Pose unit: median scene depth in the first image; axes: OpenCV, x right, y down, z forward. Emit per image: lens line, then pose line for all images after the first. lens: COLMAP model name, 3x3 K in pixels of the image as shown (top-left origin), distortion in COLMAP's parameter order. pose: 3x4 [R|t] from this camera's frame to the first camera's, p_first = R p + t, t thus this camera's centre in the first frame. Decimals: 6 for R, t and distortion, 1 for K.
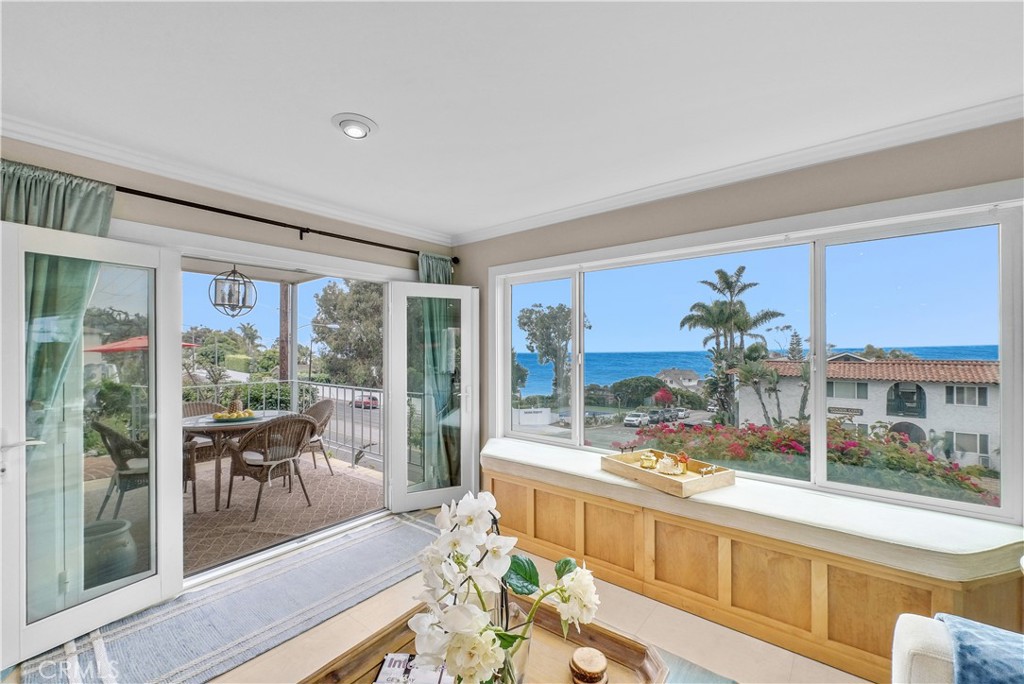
lens RADIAL K [[418.8, 0, 522.8], [0, 418.8, 344.6], [0, 0, 1]] dist [-0.000771, 0.000436]
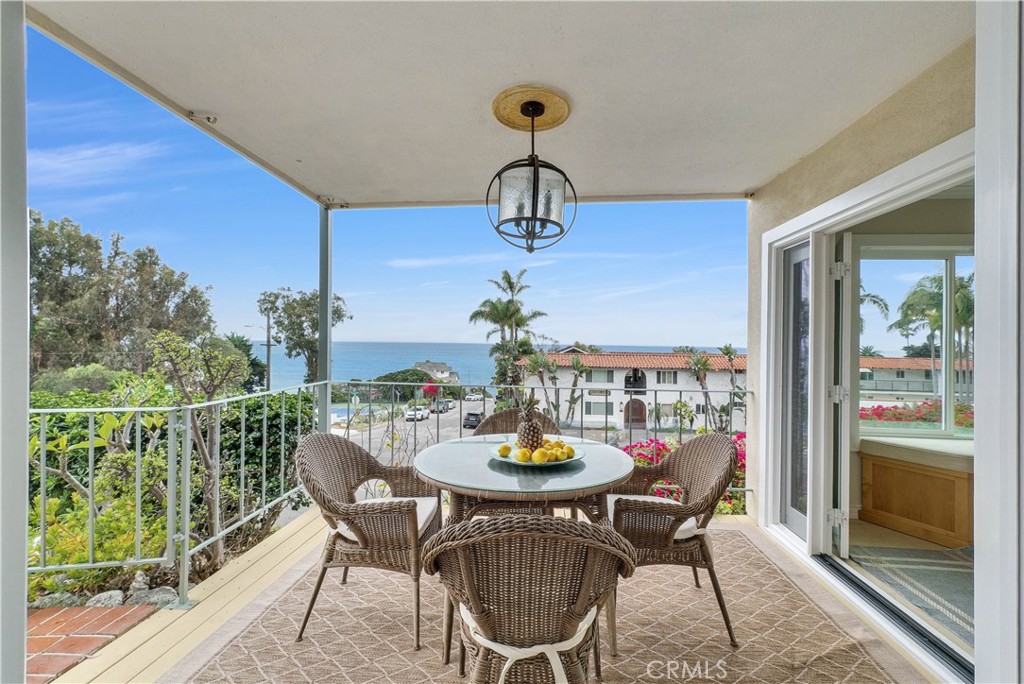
lens RADIAL K [[418.8, 0, 507.7], [0, 418.8, 332.0], [0, 0, 1]] dist [-0.000771, 0.000436]
pose [[0.829555, 0.028273, 0.557708, -0.130960], [-0.019976, 0.999581, -0.020961, 0.005766], [-0.558067, 0.006248, 0.829772, 0.082338]]
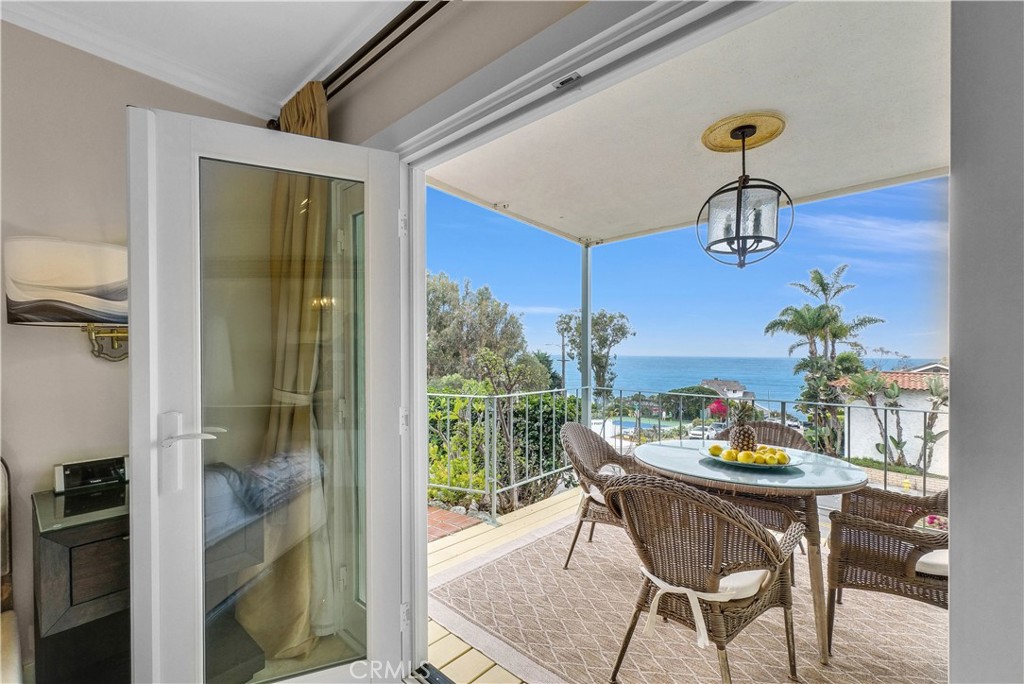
lens RADIAL K [[418.8, 0, 512.6], [0, 418.8, 353.2], [0, 0, 1]] dist [-0.000771, 0.000436]
pose [[0.998525, 0.012979, -0.052723, -0.127144], [-0.012880, 0.999915, 0.002233, 0.006774], [0.052748, -0.001551, 0.998607, 0.063835]]
